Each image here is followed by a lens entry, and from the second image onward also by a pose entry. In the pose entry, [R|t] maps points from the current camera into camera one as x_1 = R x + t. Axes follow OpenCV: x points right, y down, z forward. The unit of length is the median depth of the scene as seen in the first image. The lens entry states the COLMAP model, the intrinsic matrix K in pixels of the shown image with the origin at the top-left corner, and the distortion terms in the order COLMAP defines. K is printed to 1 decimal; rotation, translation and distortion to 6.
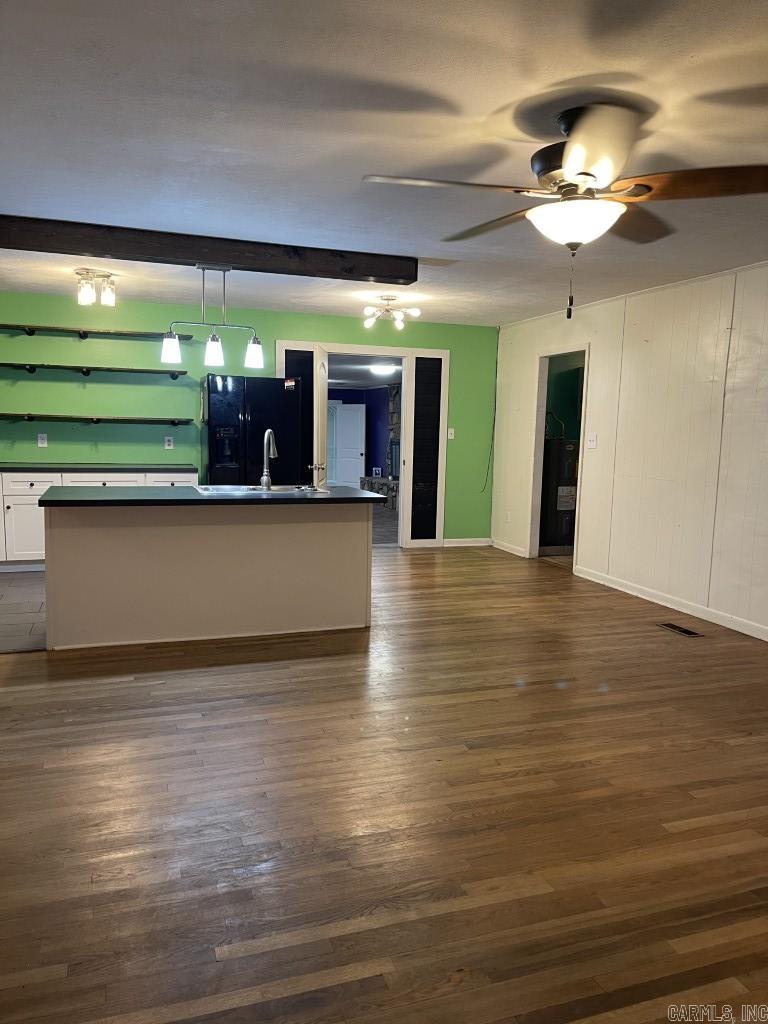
lens RADIAL K [[771.3, 0, 386.0], [0, 771.3, 515.4], [0, 0, 1]] dist [0.035892, -0.025060]
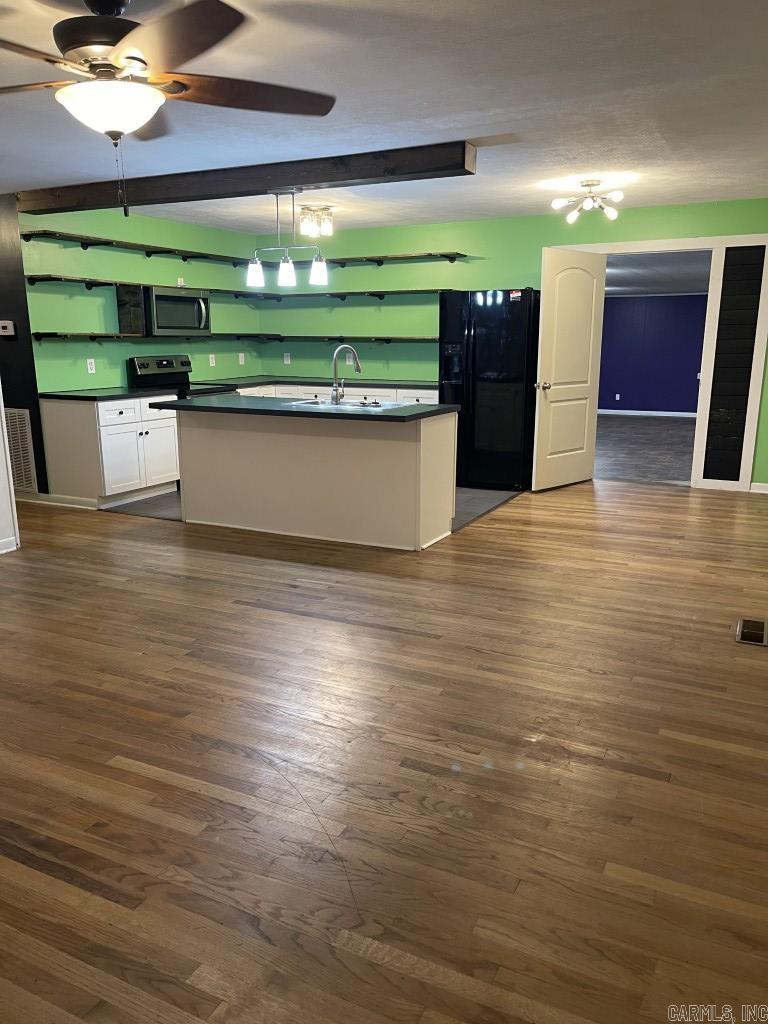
lens RADIAL K [[771.3, 0, 380.6], [0, 771.3, 513.6], [0, 0, 1]] dist [0.035892, -0.025060]
pose [[0.699767, 0.134736, -0.701550, 0.550494], [-0.066192, 0.990057, 0.124121, -0.016739], [0.711298, -0.040419, 0.701728, 0.260242]]
